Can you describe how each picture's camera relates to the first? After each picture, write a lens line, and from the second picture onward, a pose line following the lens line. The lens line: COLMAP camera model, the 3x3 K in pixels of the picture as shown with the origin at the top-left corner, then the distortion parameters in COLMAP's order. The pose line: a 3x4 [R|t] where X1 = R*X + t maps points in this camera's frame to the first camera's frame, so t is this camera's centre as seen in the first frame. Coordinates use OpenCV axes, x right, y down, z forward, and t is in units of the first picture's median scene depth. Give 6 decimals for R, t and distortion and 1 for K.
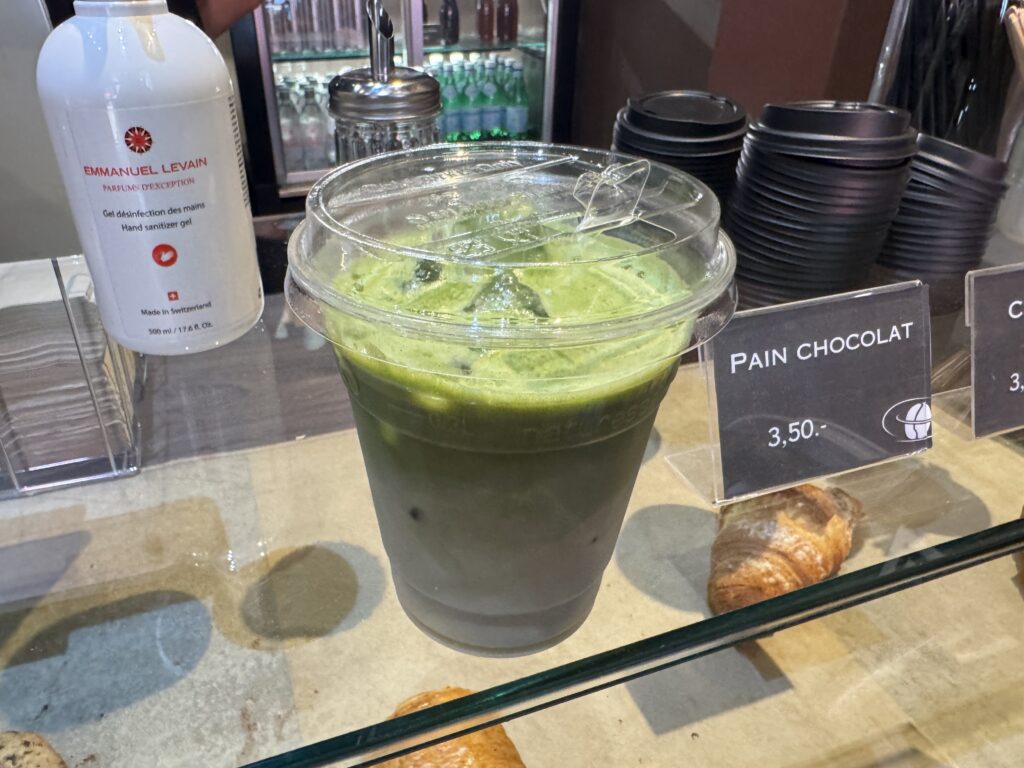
lens RADIAL K [[691.0, 0, 469.9], [0, 691.0, 393.3], [0, 0, 1]] dist [0.054528, -0.026425]
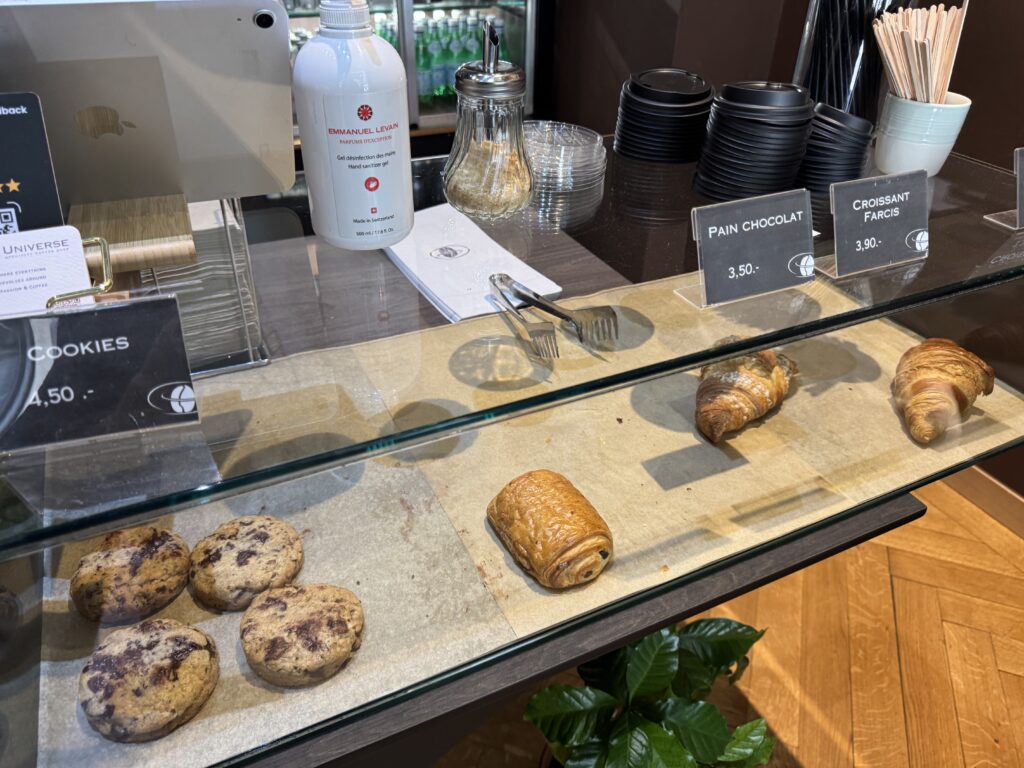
lens RADIAL K [[729.3, 0, 512.0], [0, 729.3, 384.0], [0, 0, 1]] dist [0.031549, -0.002884]
pose [[0.993740, -0.042227, 0.103426, -0.190180], [0.038684, 0.998602, 0.036031, 0.138249], [-0.104803, -0.031804, 0.993984, -0.466165]]
